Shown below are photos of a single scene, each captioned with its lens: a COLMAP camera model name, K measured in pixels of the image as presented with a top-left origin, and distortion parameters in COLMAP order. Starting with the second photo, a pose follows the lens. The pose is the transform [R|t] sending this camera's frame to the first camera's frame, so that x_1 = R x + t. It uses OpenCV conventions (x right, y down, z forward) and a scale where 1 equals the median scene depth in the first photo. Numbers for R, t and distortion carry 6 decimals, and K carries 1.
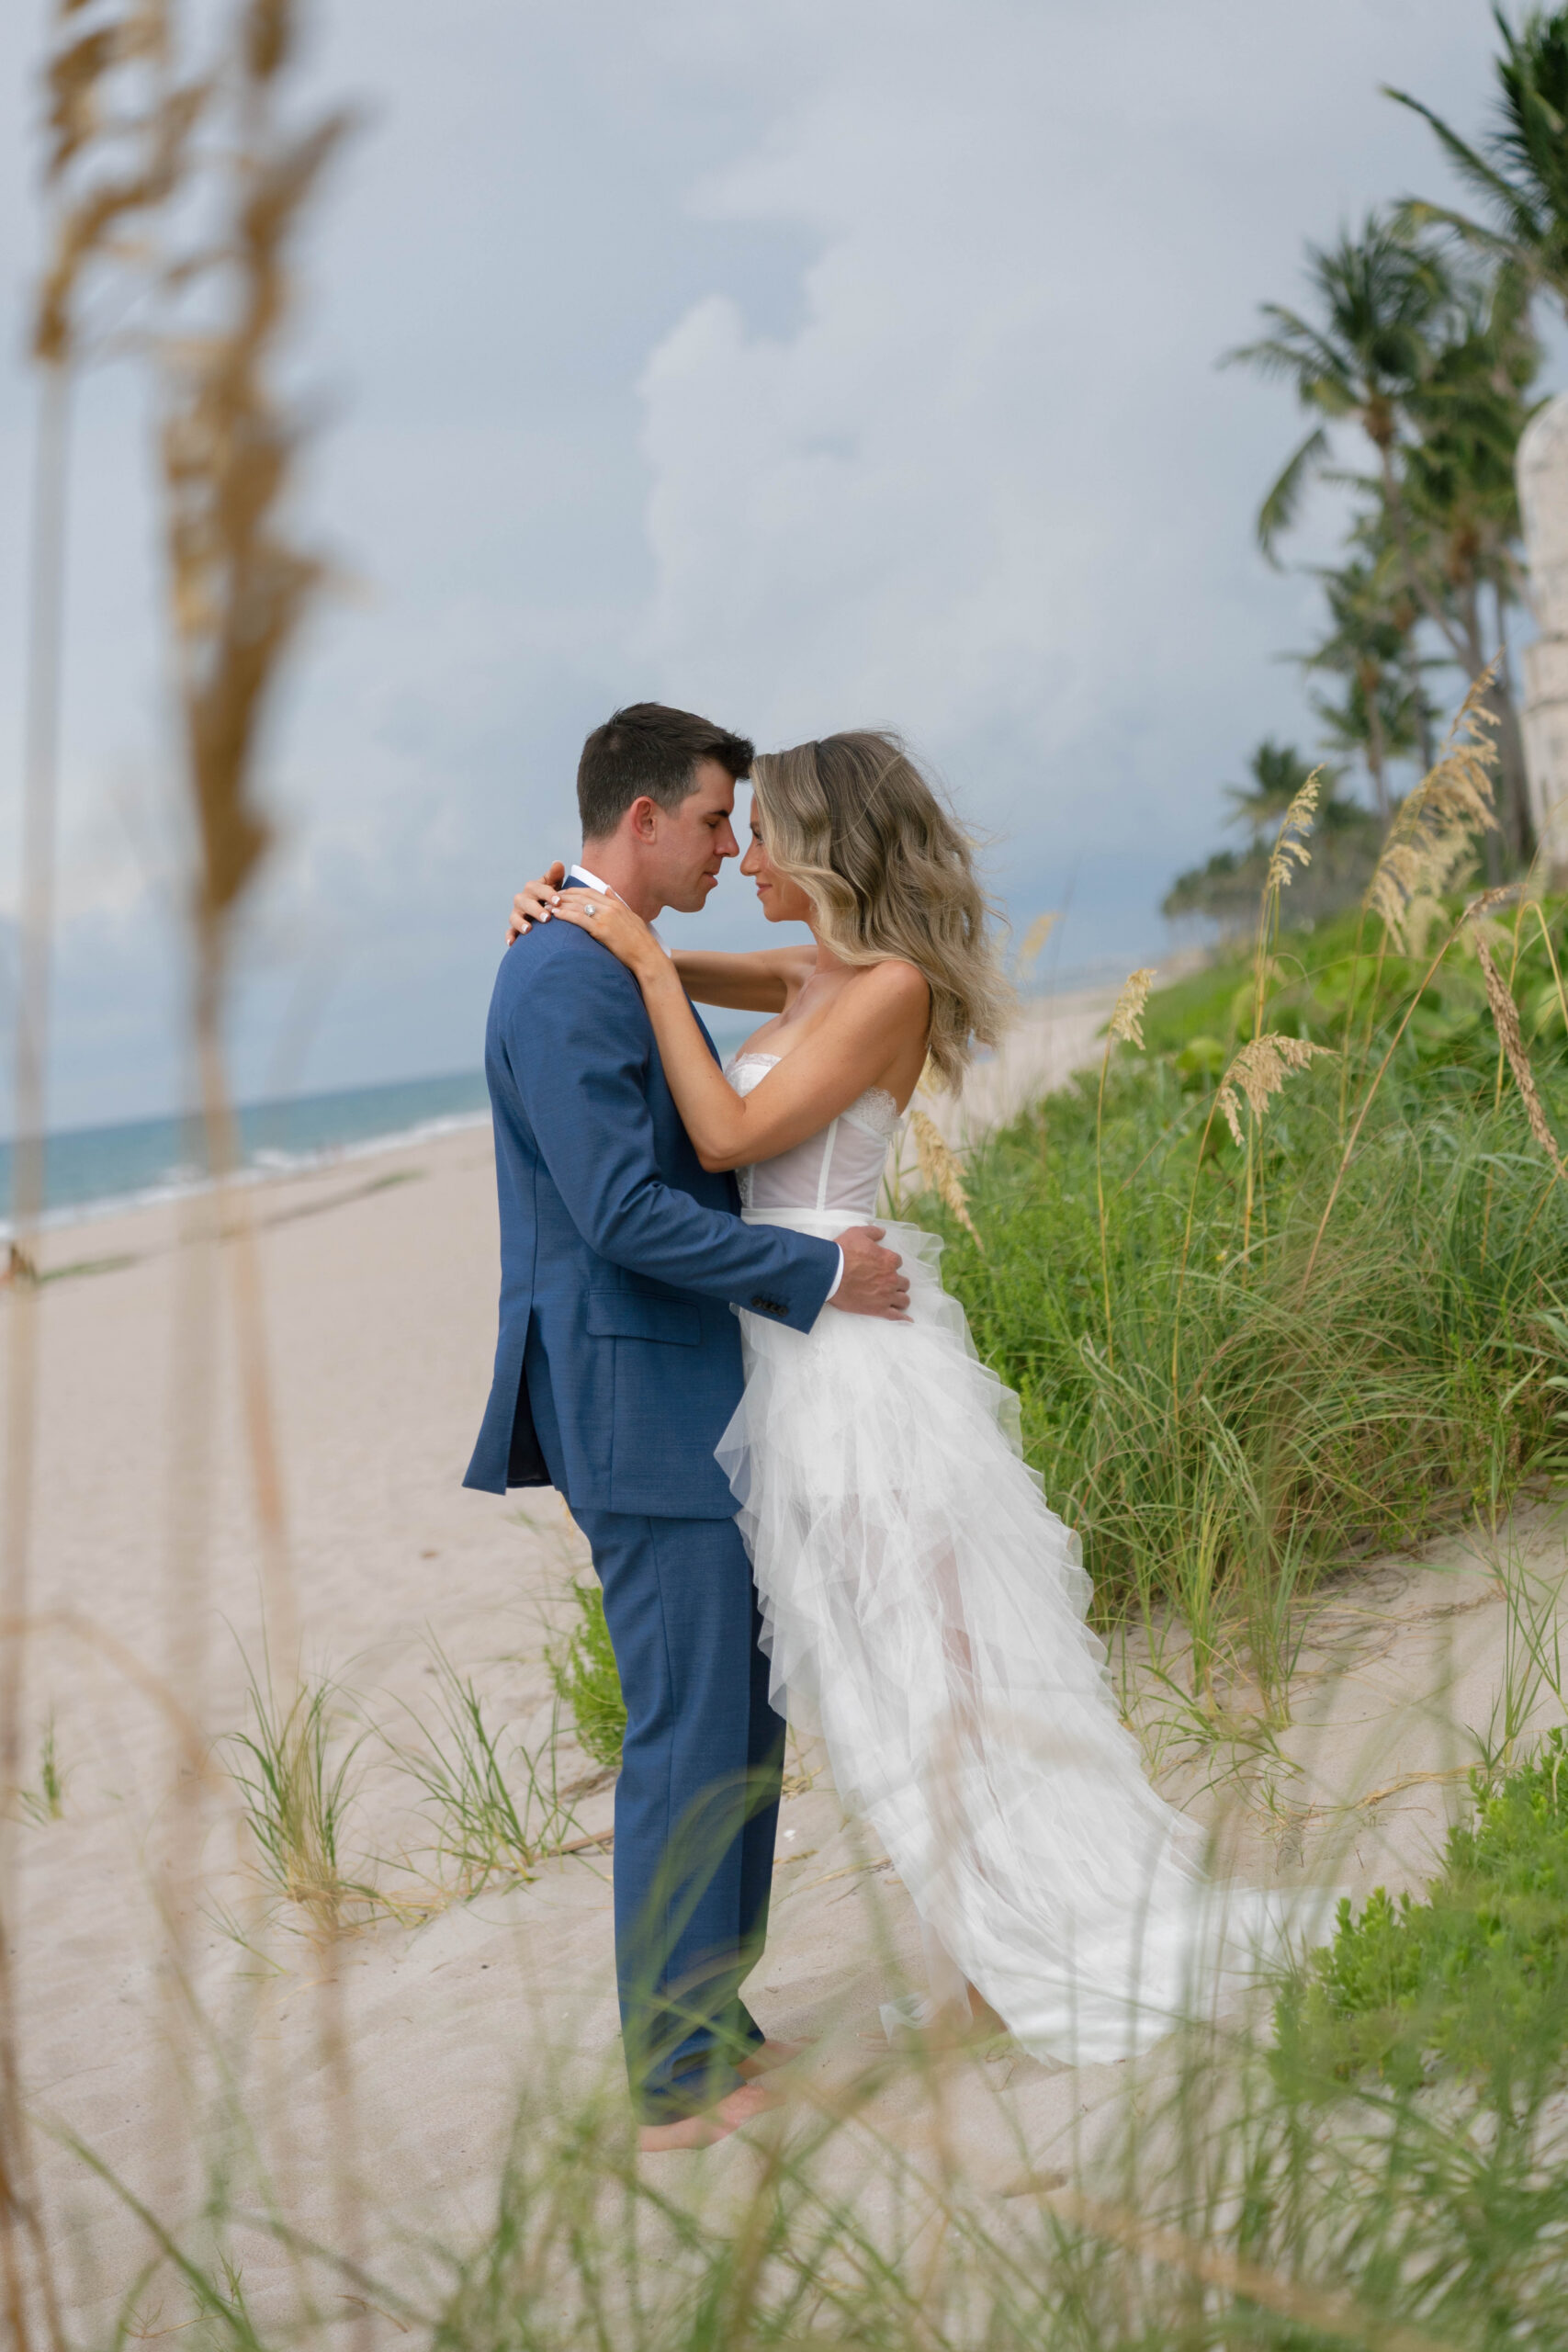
lens RADIAL K [[4658.8, 0, 784.0], [0, 4658.8, 1176.0], [0, 0, 1]] dist [-0.073580, 0.194999]
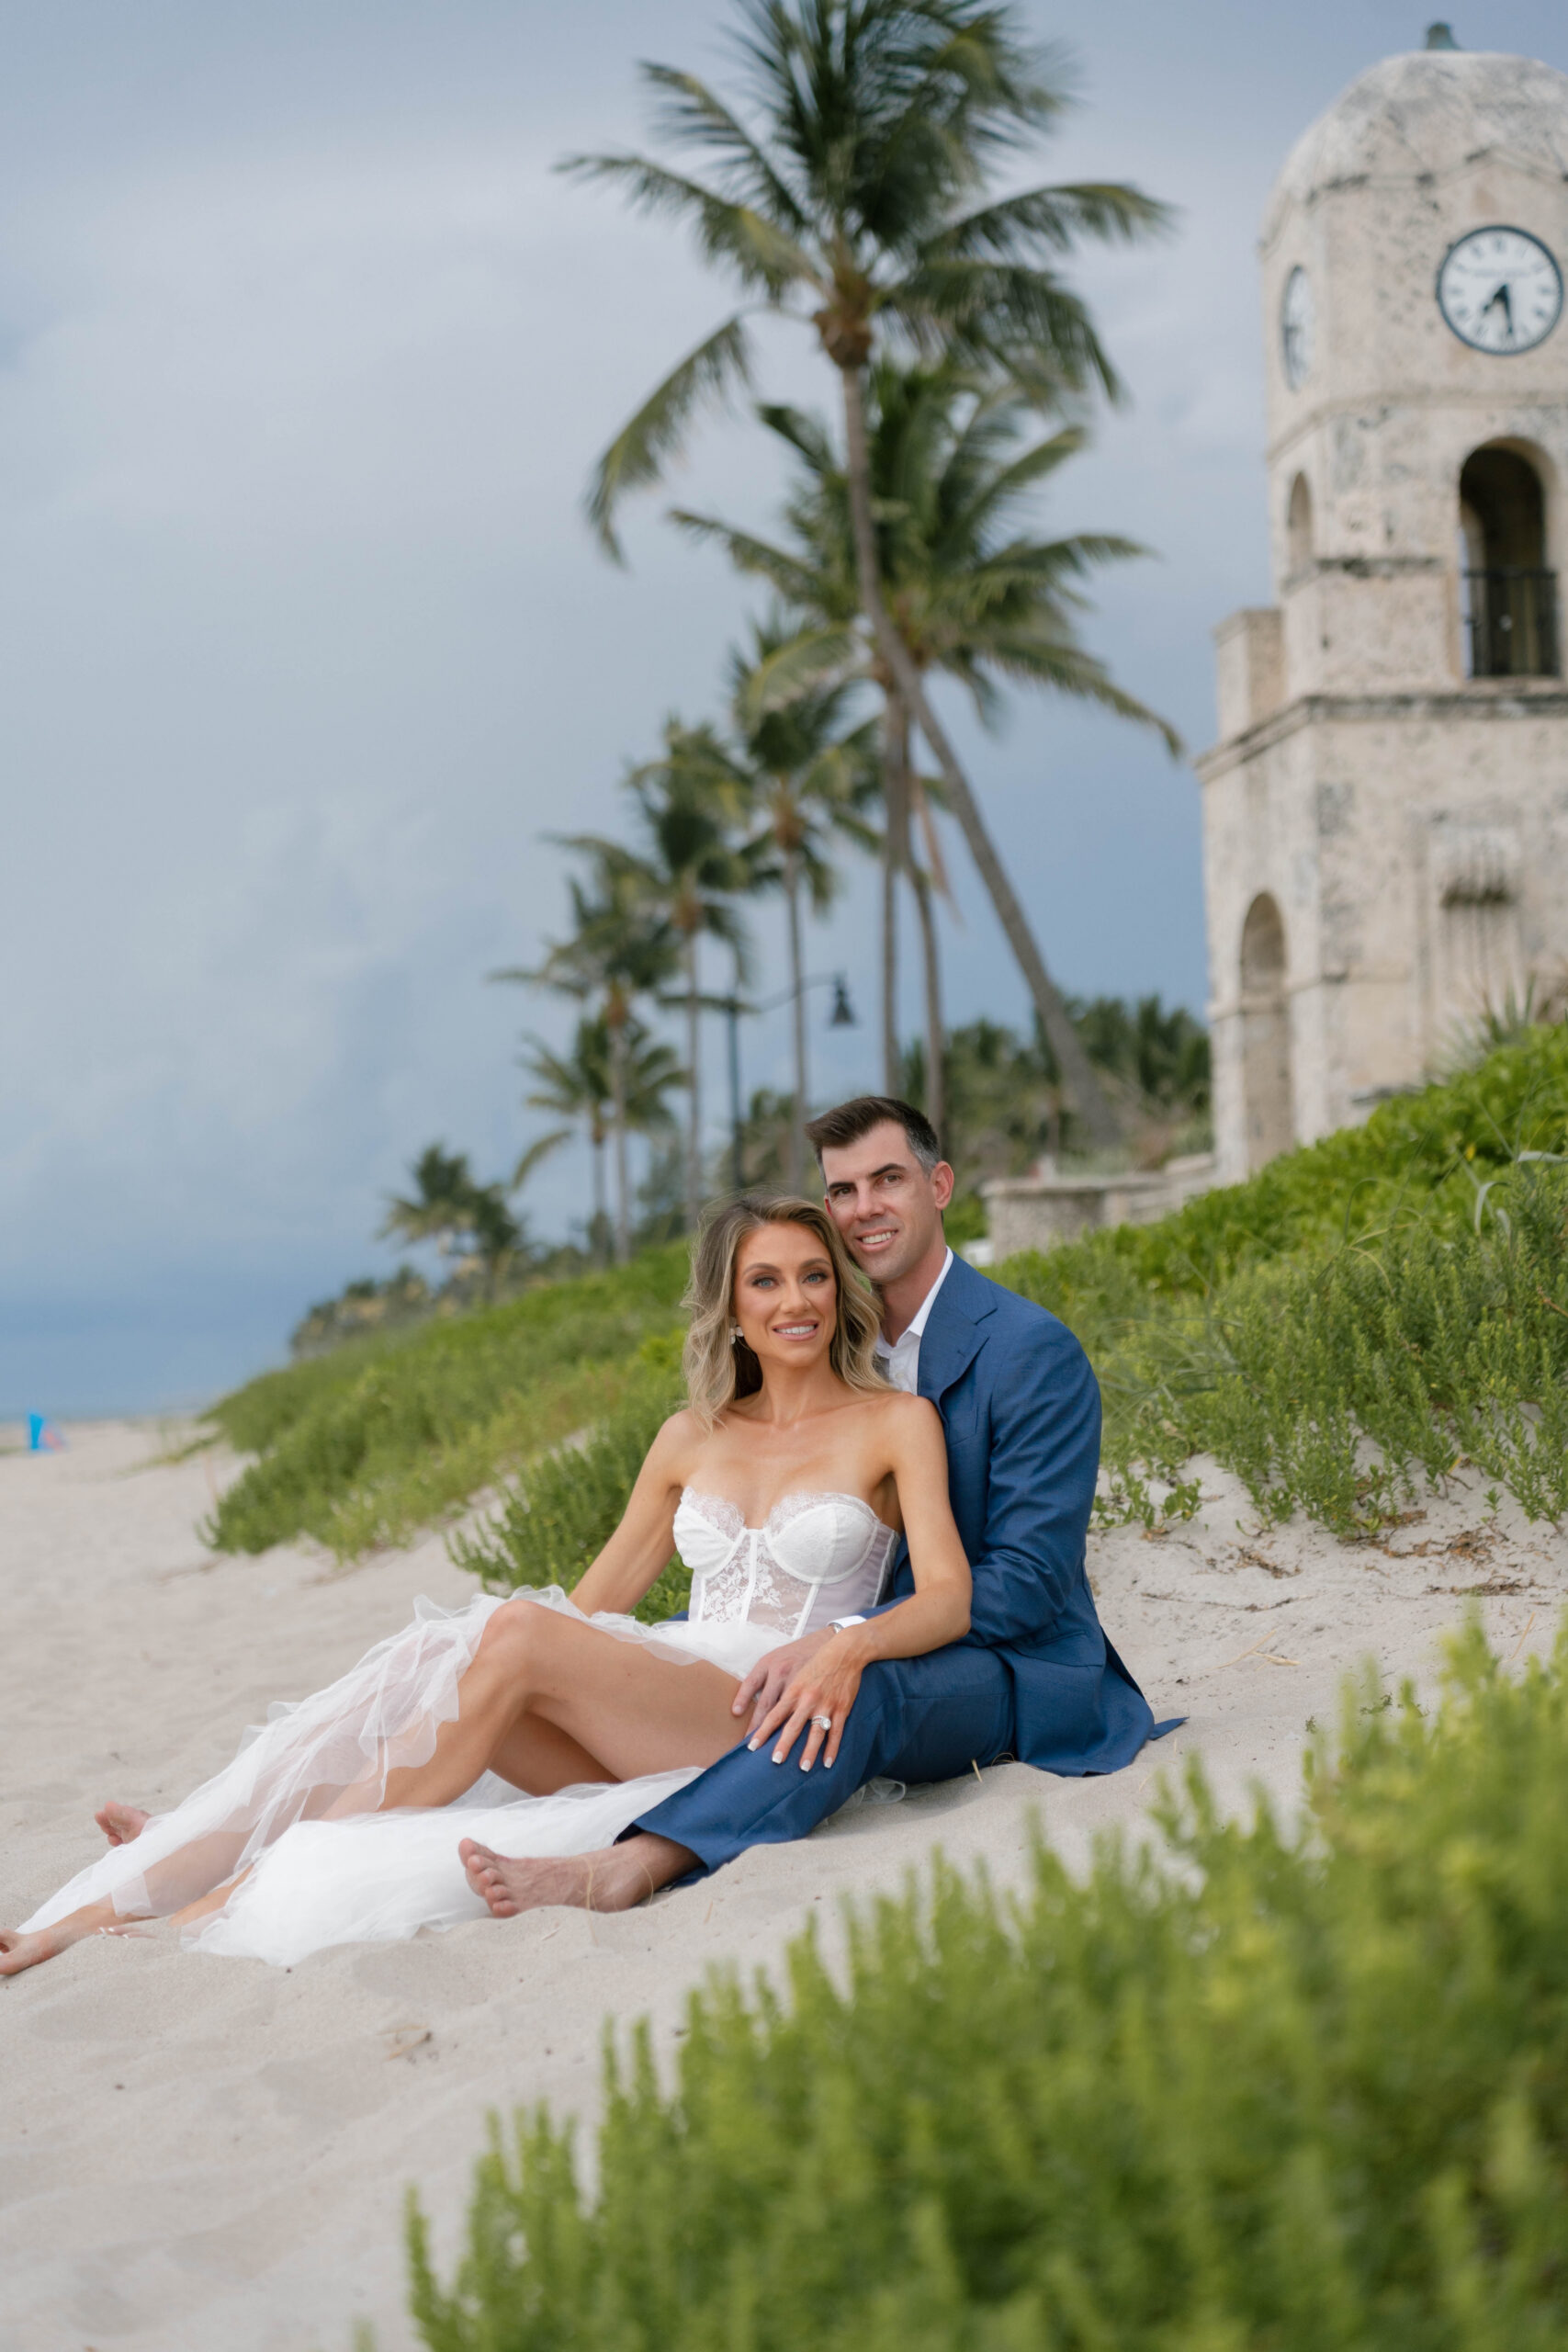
lens RADIAL K [[4137.9, 0, 784.0], [0, 4137.9, 1176.0], [0, 0, 1]] dist [-0.023995, 0.059830]
pose [[0.972946, 0.127365, 0.192756, 0.347397], [-0.106732, 0.987740, -0.113925, -0.082877], [-0.204903, 0.090270, 0.974611, 4.512976]]
